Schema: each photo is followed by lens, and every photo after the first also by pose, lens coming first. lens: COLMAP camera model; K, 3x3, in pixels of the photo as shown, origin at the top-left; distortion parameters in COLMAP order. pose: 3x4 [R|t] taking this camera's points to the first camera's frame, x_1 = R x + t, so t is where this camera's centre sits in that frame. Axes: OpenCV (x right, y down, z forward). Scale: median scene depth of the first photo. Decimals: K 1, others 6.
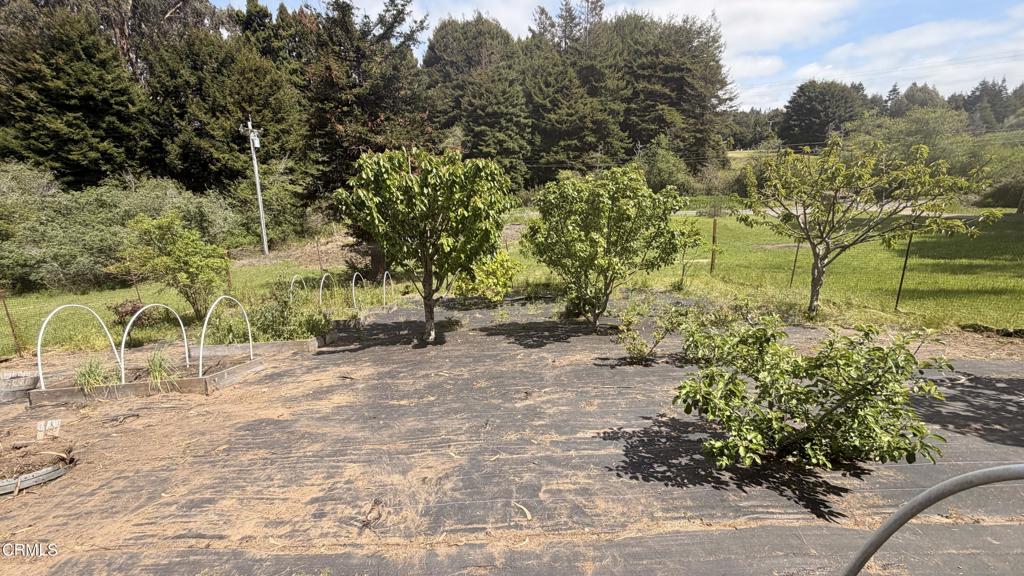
lens RADIAL K [[408.1, 0, 512.0], [0, 408.1, 288.0], [0, 0, 1]] dist [-0.000453, 0.000172]
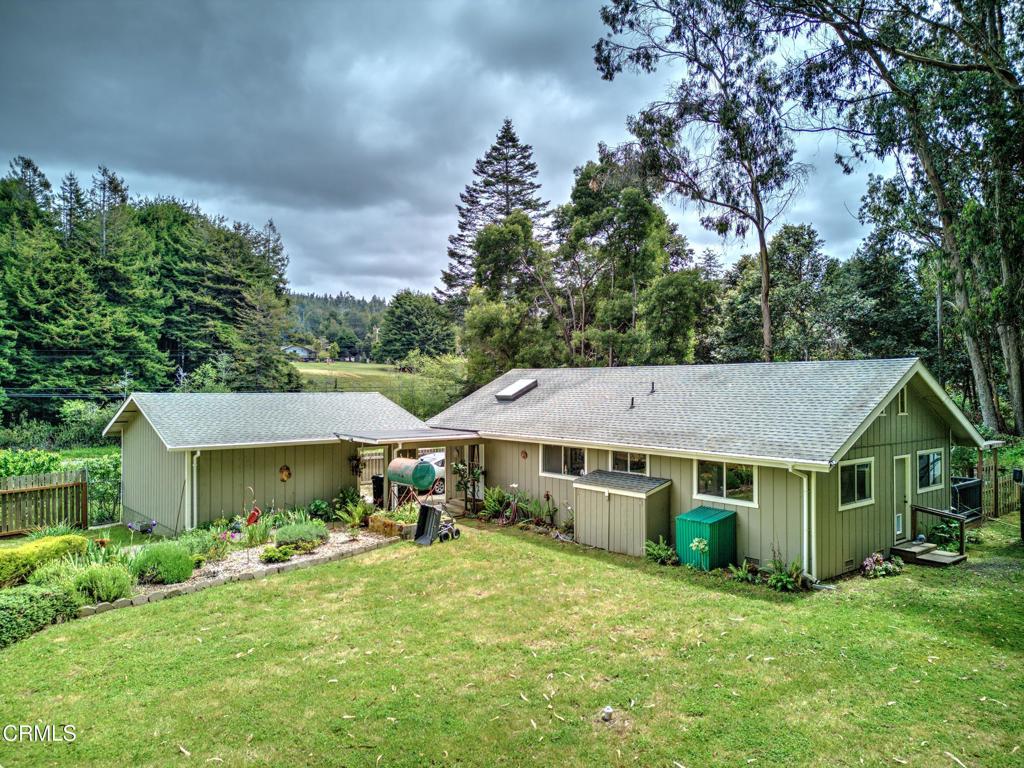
lens RADIAL K [[714.5, 0, 512.0], [0, 714.5, 384.0], [0, 0, 1]] dist [0.094437, -0.103668]
pose [[0.777242, 0.022645, 0.628794, -0.074107], [0.143709, 0.966548, -0.212445, 0.062894], [-0.612570, 0.255485, 0.747988, -0.416651]]
